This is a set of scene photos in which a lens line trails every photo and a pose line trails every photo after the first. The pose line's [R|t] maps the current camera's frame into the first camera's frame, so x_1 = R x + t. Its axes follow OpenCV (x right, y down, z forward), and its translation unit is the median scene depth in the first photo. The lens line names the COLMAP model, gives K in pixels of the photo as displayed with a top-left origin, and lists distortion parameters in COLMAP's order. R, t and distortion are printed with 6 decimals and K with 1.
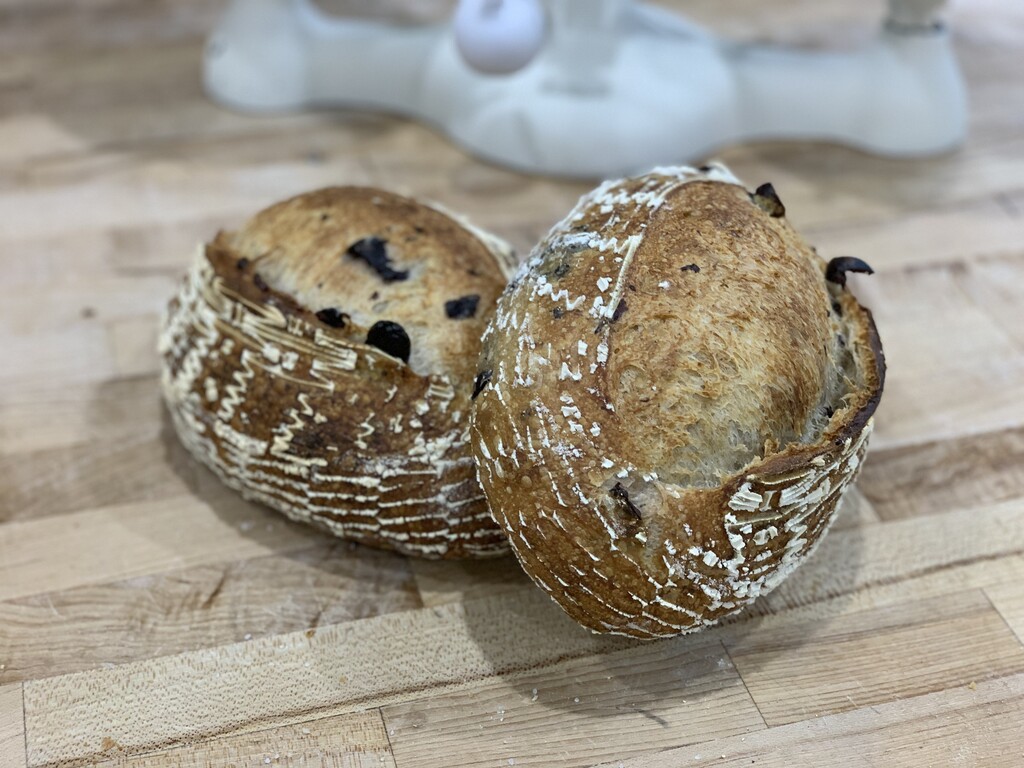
lens RADIAL K [[1552.1, 0, 512.0], [0, 1552.1, 384.0], [0, 0, 1]] dist [0.160784, -0.598862]
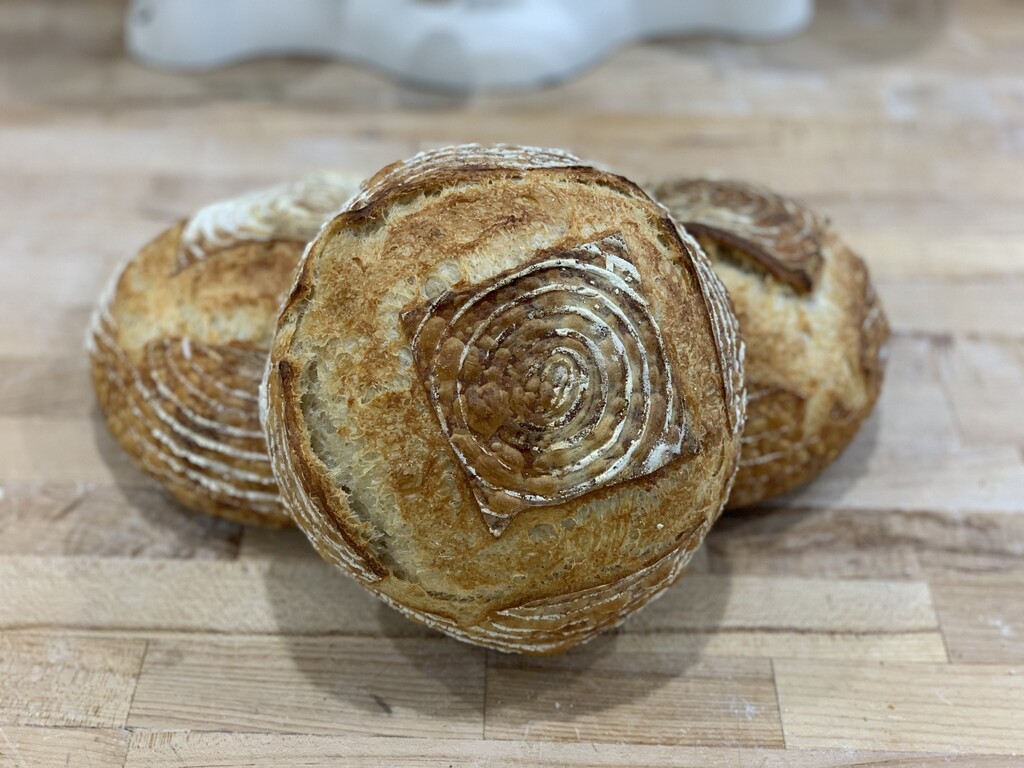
lens RADIAL K [[1552.1, 0, 512.0], [0, 1552.1, 384.0], [0, 0, 1]] dist [0.160784, -0.598862]
pose [[0.951345, 0.177288, -0.252016, 0.382143], [-0.173665, 0.984119, 0.036734, -0.050864], [0.254527, 0.008820, 0.967026, 0.001660]]
